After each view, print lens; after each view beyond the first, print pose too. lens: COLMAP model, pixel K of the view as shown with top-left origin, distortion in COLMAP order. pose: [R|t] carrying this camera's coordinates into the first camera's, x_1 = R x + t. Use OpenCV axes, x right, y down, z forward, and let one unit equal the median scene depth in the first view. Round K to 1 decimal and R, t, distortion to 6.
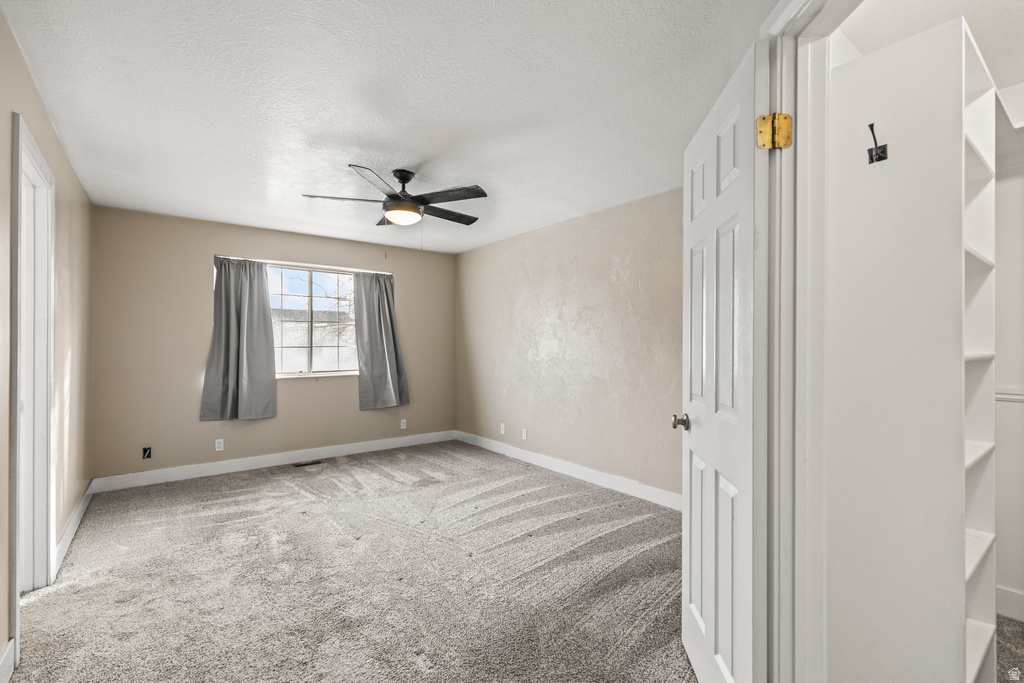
lens RADIAL K [[463.2, 0, 510.3], [0, 463.2, 343.5], [0, 0, 1]] dist [0.010315, -0.001535]
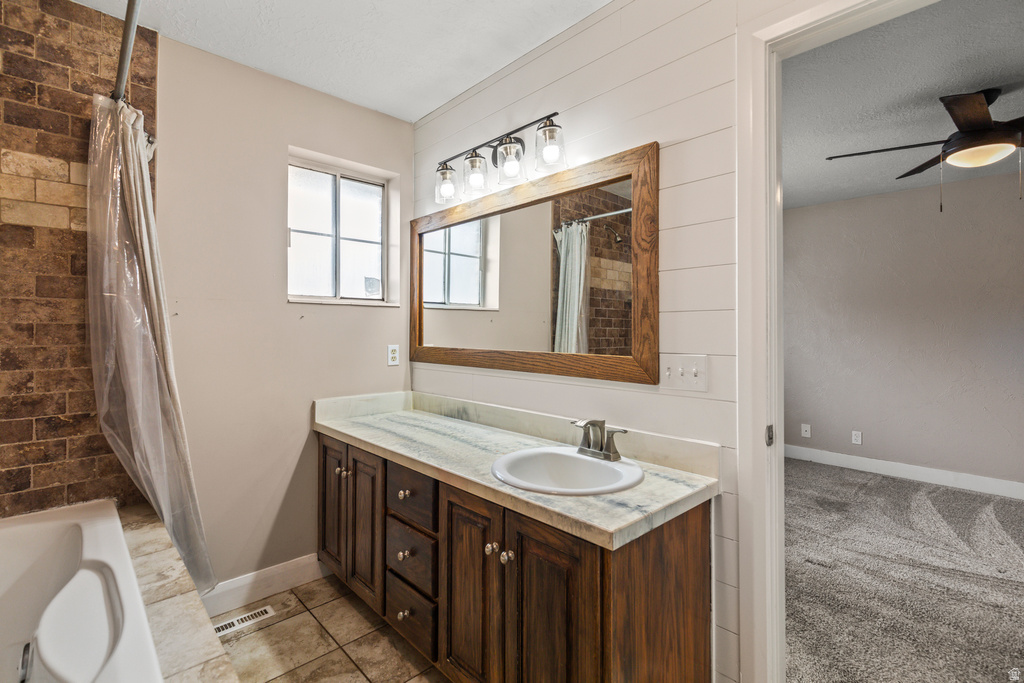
lens RADIAL K [[463.2, 0, 511.8], [0, 463.2, 336.0], [0, 0, 1]] dist [0.010315, -0.001535]
pose [[0.994396, 0.003032, 0.105678, -0.798442], [-0.004163, 0.999936, 0.010488, 0.007995], [-0.105640, -0.010869, 0.994345, 0.275061]]
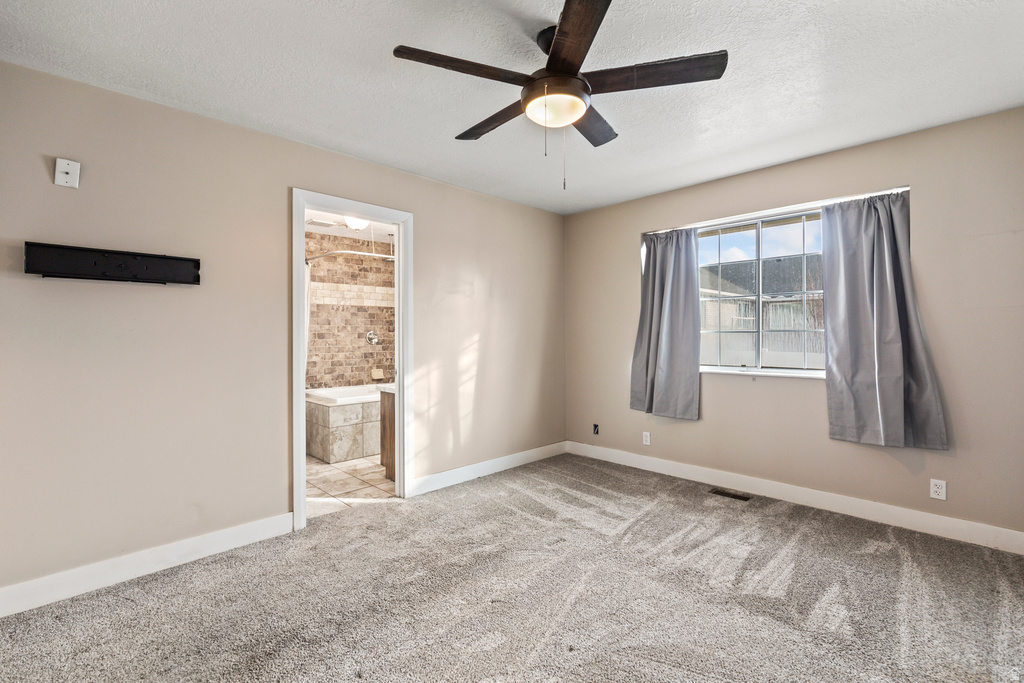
lens RADIAL K [[463.2, 0, 510.8], [0, 463.2, 334.7], [0, 0, 1]] dist [0.010315, -0.001535]
pose [[0.127736, 0.005578, -0.991792, 0.265866], [0.009743, 0.999929, 0.006878, 0.004501], [0.991760, -0.010542, 0.127673, 0.654990]]
